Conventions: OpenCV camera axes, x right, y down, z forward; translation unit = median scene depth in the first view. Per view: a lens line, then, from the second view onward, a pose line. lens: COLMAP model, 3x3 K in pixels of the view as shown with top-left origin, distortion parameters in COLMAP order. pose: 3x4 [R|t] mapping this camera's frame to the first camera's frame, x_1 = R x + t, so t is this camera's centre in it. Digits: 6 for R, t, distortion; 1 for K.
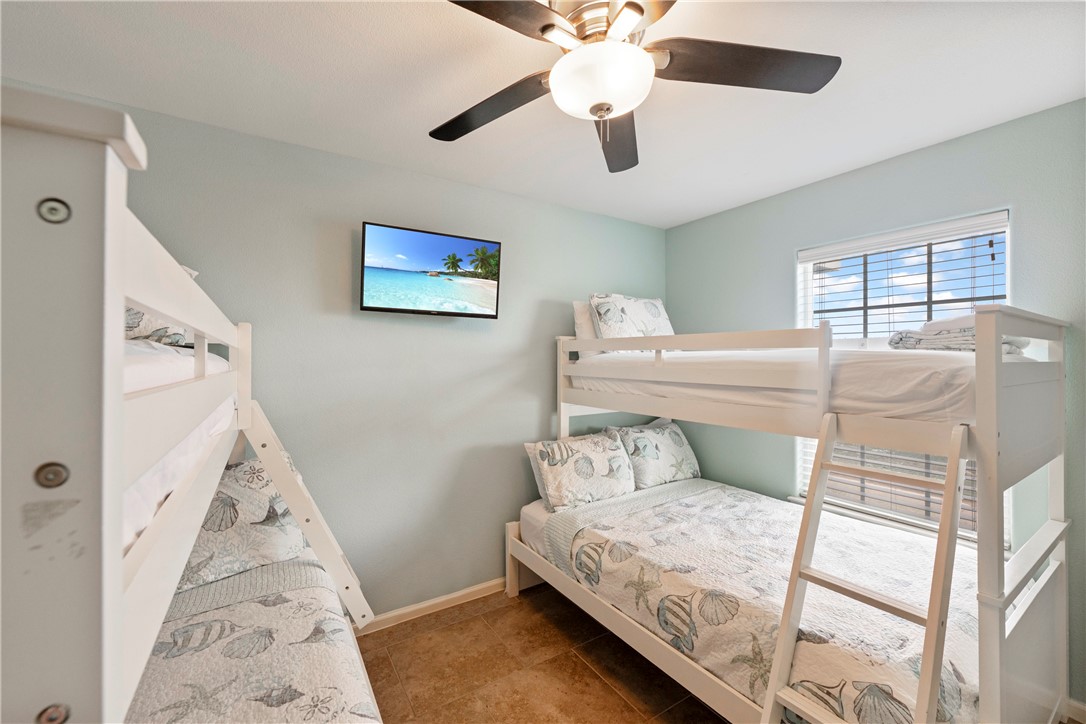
lens RADIAL K [[434.9, 0, 542.7], [0, 434.9, 351.0], [0, 0, 1]] dist [0.000255, -0.000019]
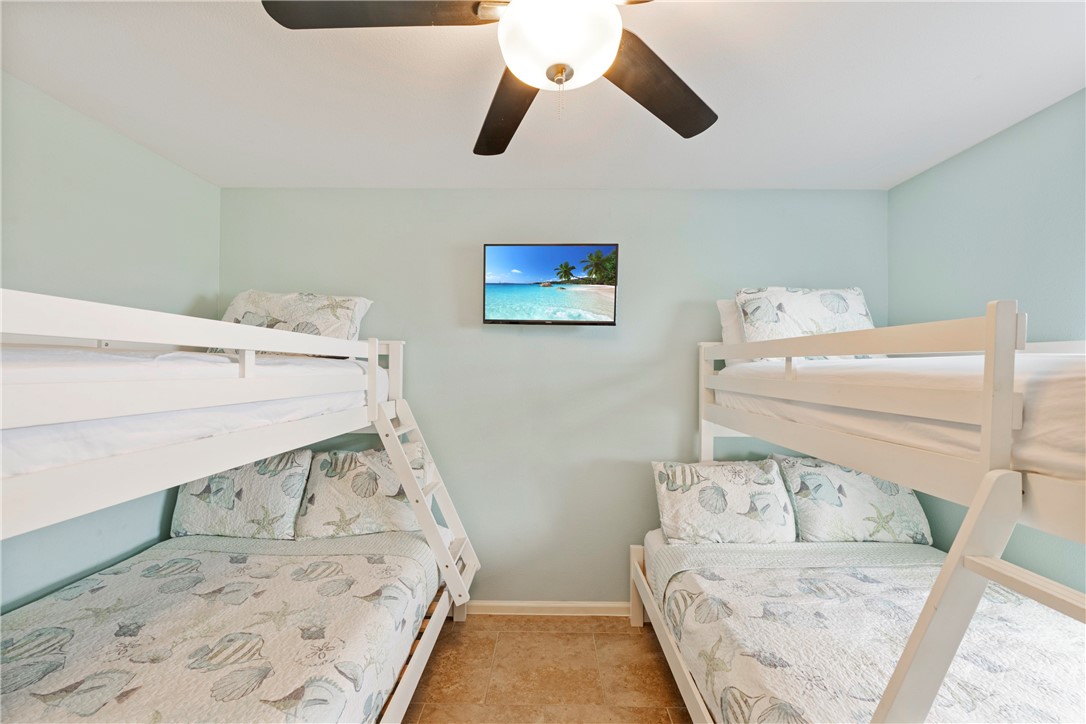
lens RADIAL K [[429.1, 0, 543.0], [0, 429.1, 362.0], [0, 0, 1]] dist [-0.000458, 0.000010]
pose [[0.839784, -0.000464, -0.542920, 0.279016], [0.001944, 0.999996, 0.002151, 0.002906], [0.542917, -0.002862, 0.839782, 0.140604]]
